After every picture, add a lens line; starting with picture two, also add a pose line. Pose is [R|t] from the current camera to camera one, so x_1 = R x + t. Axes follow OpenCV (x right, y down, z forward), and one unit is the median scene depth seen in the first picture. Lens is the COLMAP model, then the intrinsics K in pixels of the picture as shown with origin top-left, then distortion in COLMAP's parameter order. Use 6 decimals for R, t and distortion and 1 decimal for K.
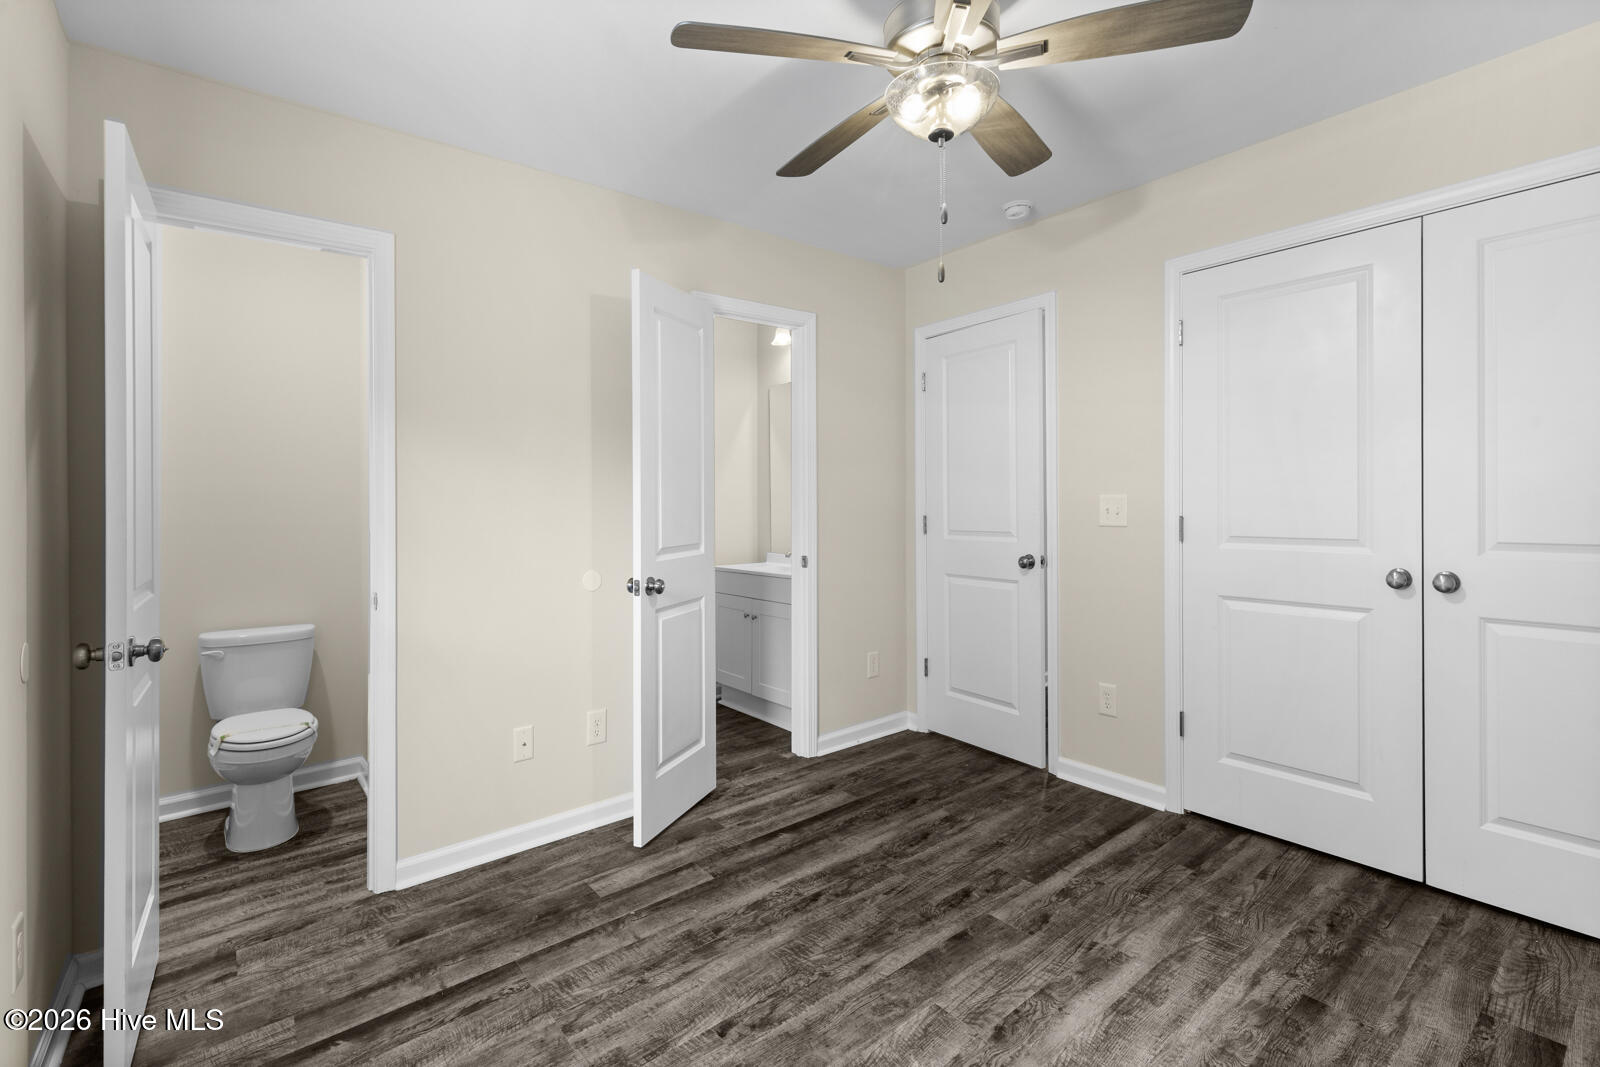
lens RADIAL K [[718.7, 0, 805.2], [0, 718.7, 525.6], [0, 0, 1]] dist [-0.000350, -0.000252]
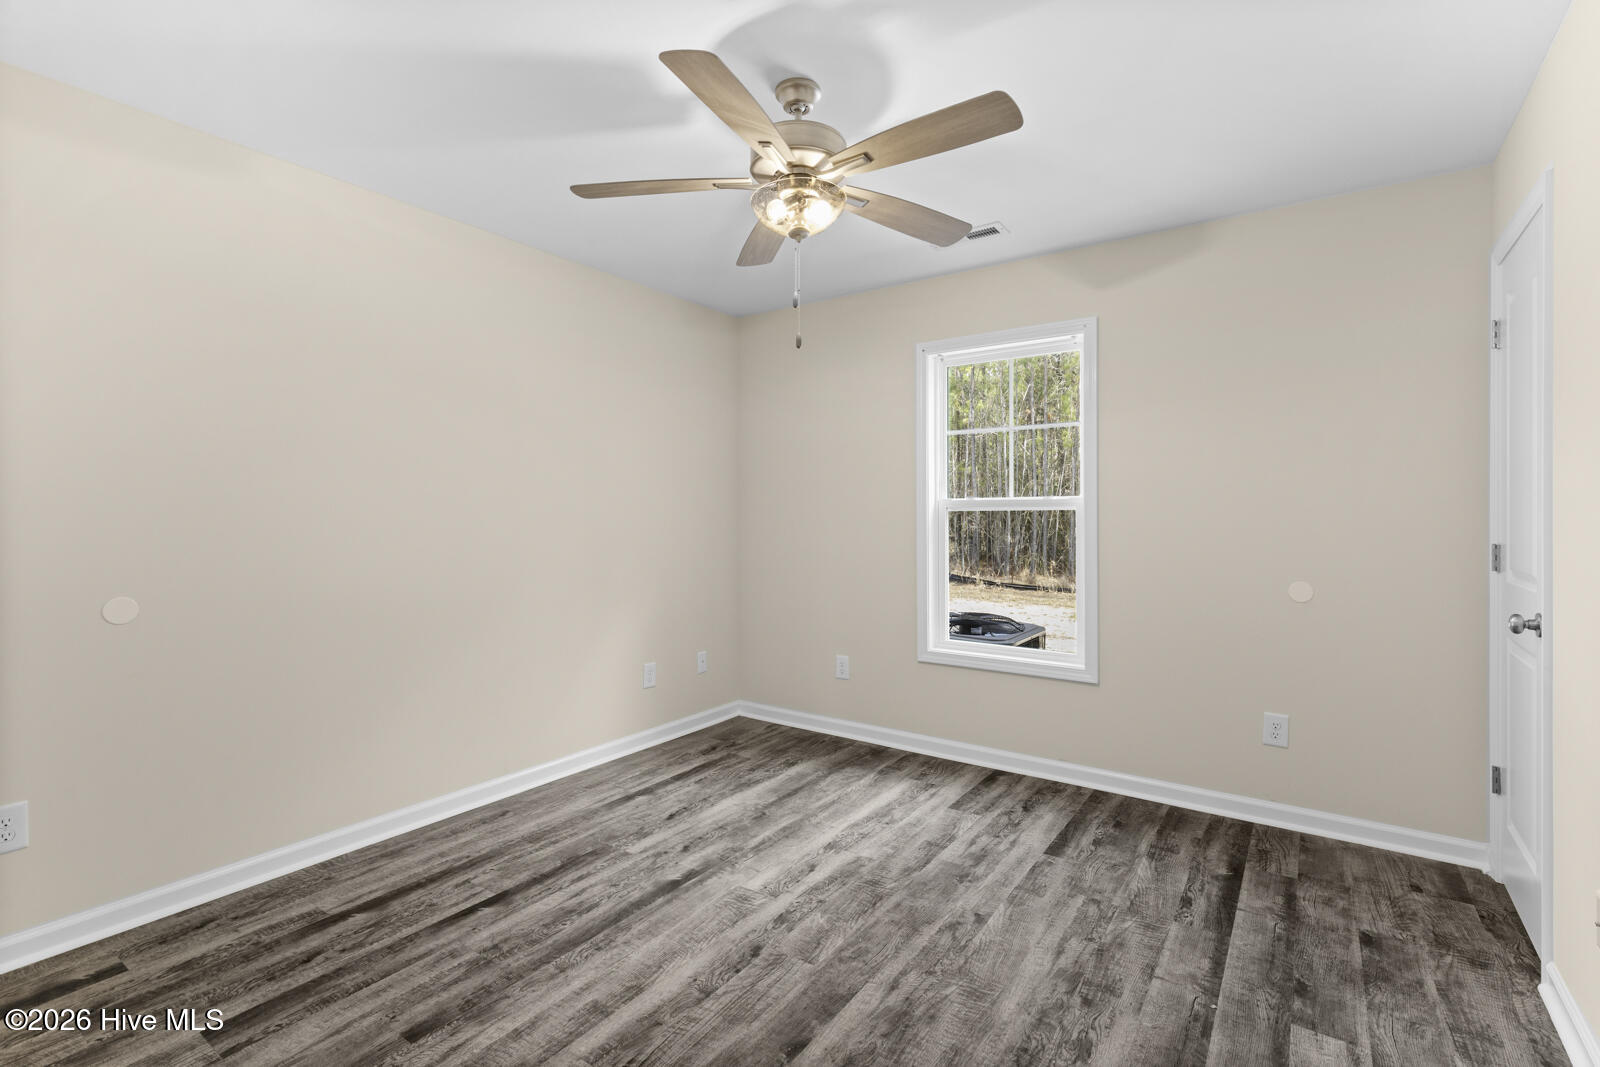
lens RADIAL K [[718.7, 0, 805.2], [0, 718.7, 525.6], [0, 0, 1]] dist [-0.000350, -0.000252]
pose [[-0.962215, 0.025469, -0.271098, 0.430706], [0.011897, 0.998597, 0.051590, -0.018119], [0.272032, 0.046416, -0.961168, 1.846800]]
